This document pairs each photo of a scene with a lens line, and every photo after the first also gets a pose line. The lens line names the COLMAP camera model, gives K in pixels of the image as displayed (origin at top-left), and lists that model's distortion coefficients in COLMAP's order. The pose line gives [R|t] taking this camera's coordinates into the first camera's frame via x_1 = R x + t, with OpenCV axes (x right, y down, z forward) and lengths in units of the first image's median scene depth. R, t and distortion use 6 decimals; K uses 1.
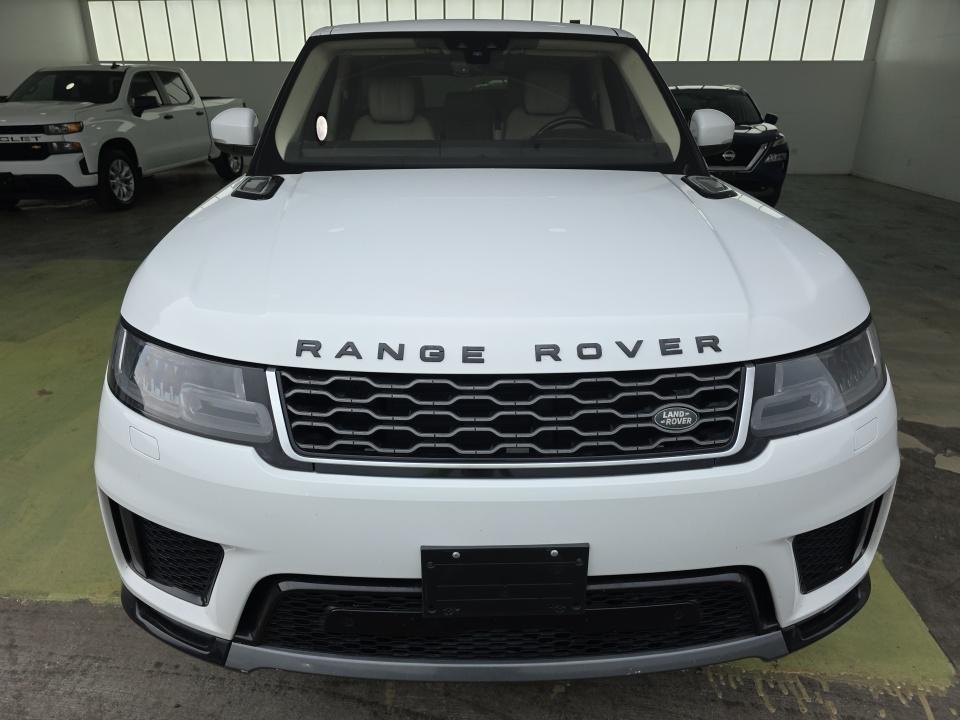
lens RADIAL K [[658.0, 0, 484.5], [0, 658.0, 362.4], [0, 0, 1]] dist [0.035331, -0.016914]
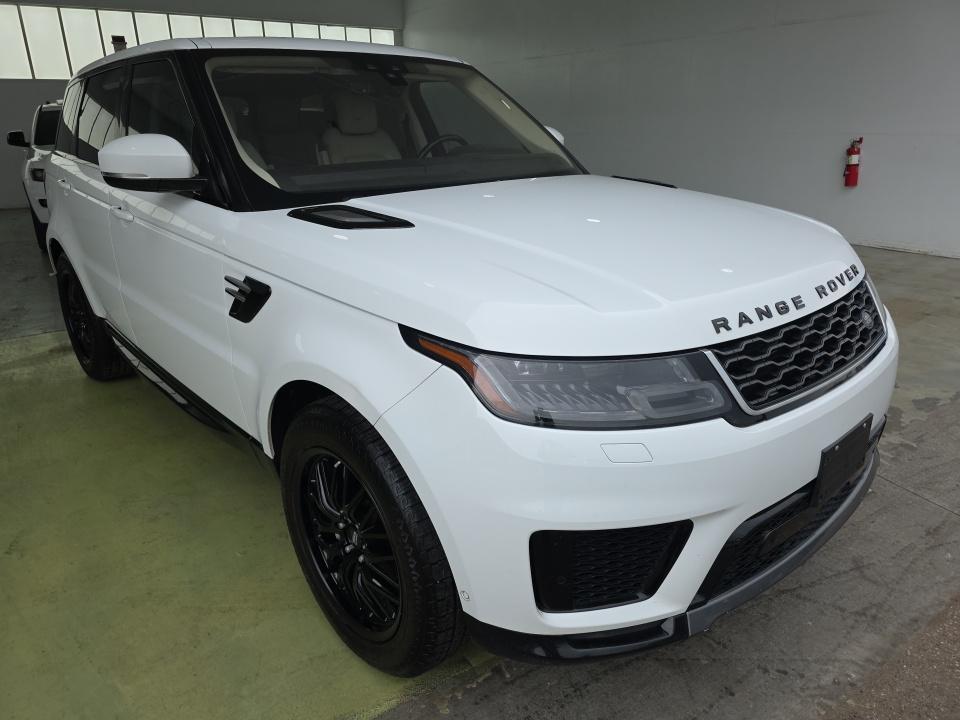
lens RADIAL K [[658.0, 0, 469.0], [0, 658.0, 354.3], [0, 0, 1]] dist [0.035331, -0.016914]
pose [[0.767445, -0.233688, 0.597007, -1.327984], [0.256079, 0.965428, 0.048713, -0.143624], [-0.587751, 0.115497, 0.800756, 0.323731]]
